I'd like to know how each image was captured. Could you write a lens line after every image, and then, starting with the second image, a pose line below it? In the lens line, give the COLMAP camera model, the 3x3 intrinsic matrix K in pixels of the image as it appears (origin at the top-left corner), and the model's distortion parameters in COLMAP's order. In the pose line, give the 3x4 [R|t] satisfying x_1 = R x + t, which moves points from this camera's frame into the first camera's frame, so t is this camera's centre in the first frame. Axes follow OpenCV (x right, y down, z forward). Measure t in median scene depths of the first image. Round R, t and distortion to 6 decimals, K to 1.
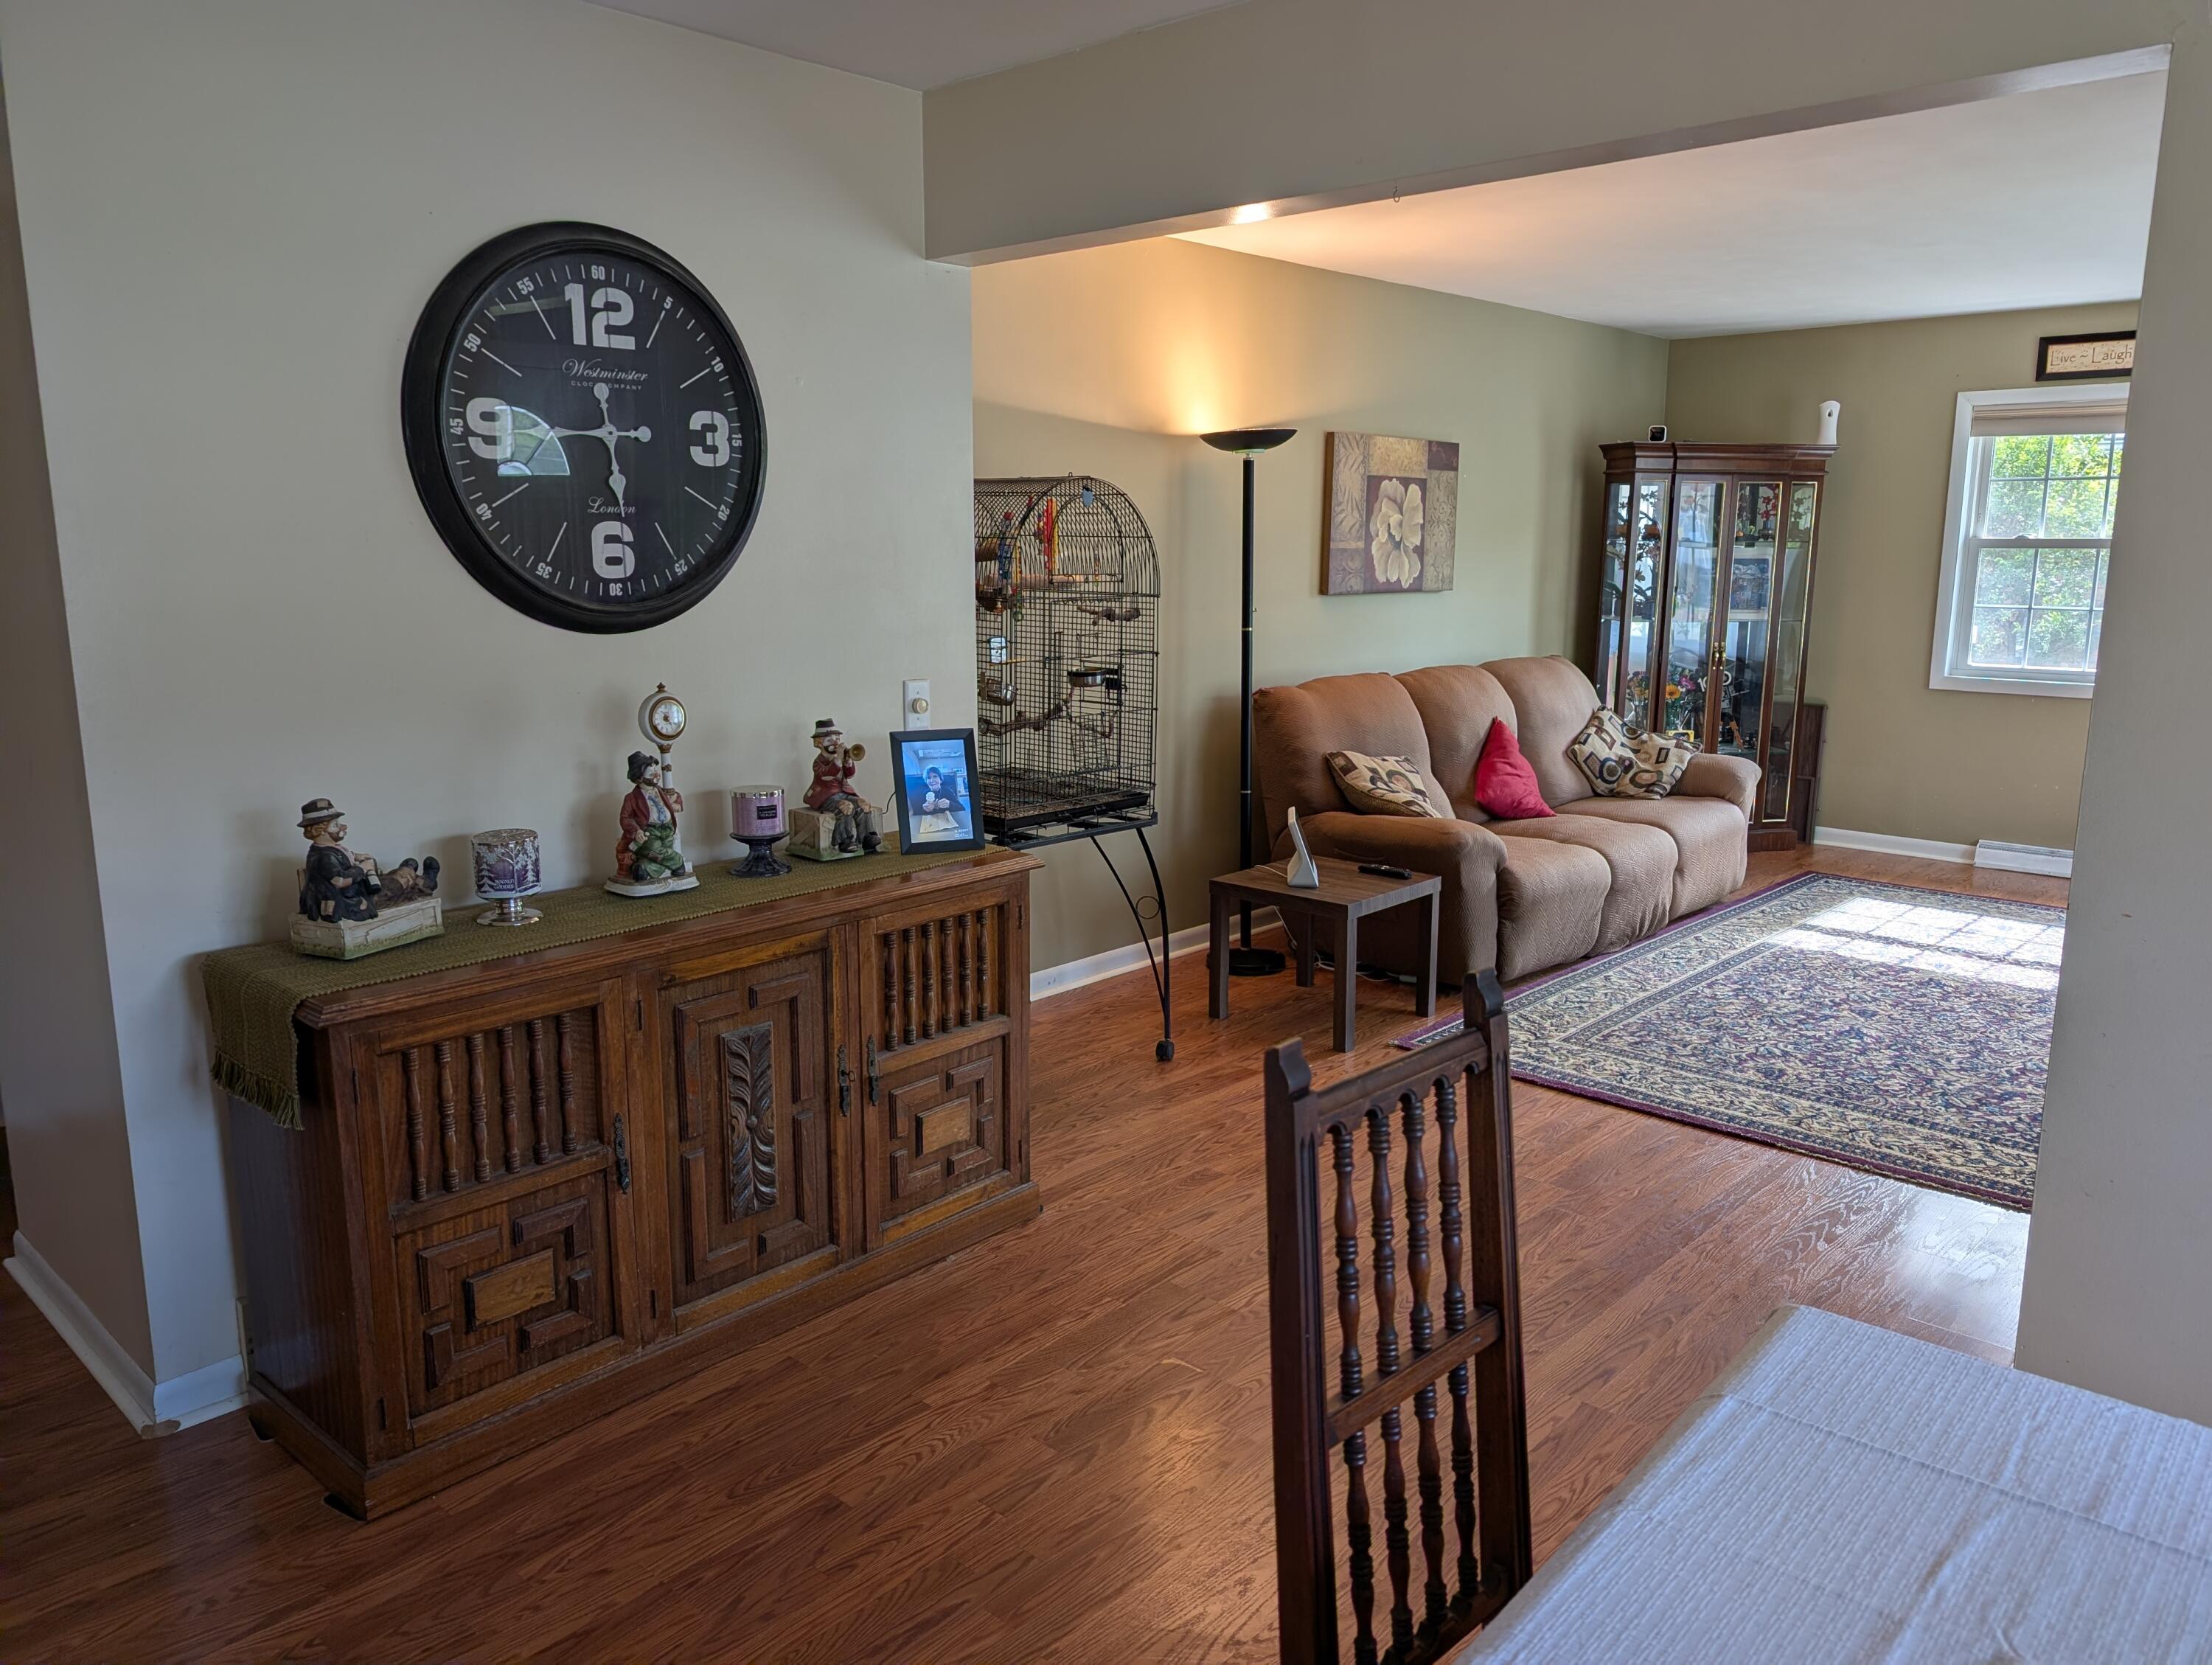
lens RADIAL K [[1602.7, 0, 1093.5], [0, 1602.7, 837.2], [0, 0, 1]] dist [0.015563, -0.019339]
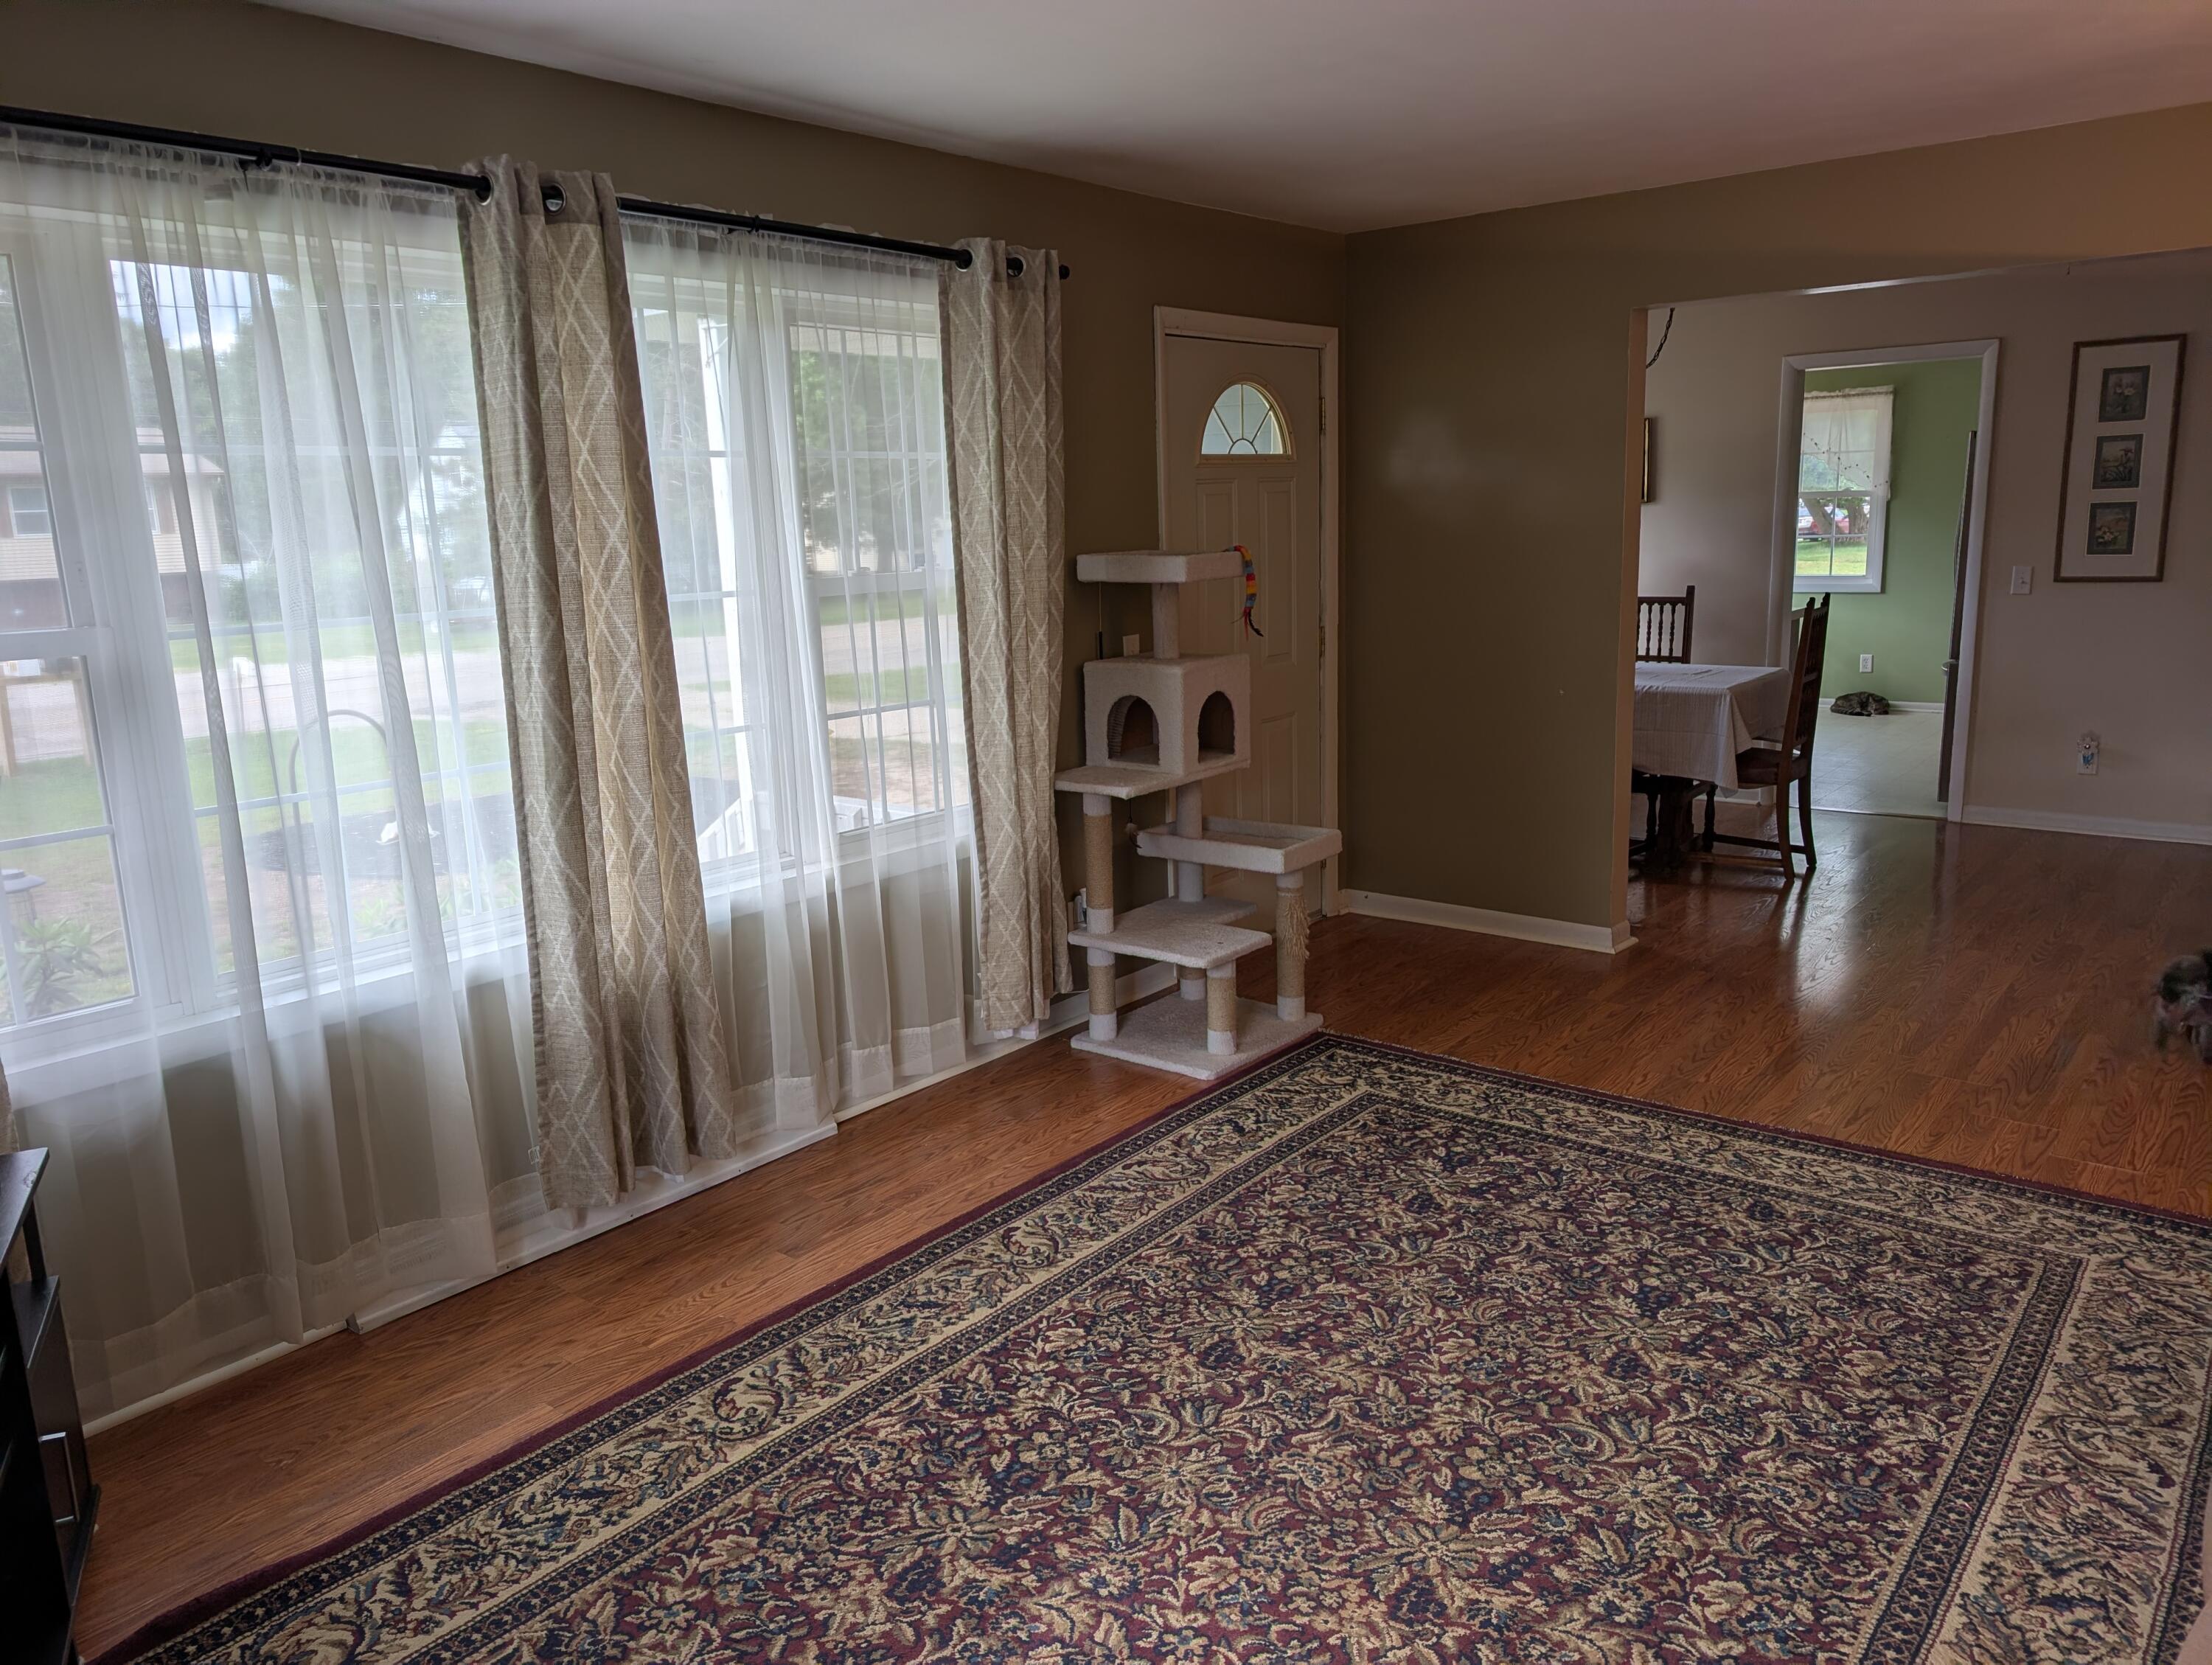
lens RADIAL K [[1601.2, 0, 1106.0], [0, 1601.2, 832.5], [0, 0, 1]] dist [0.038647, -0.007203]
pose [[-0.996852, 0.037684, -0.069758, 0.625897], [0.008490, 0.925503, 0.378645, -0.253304], [0.078830, 0.376860, -0.922910, 1.294945]]
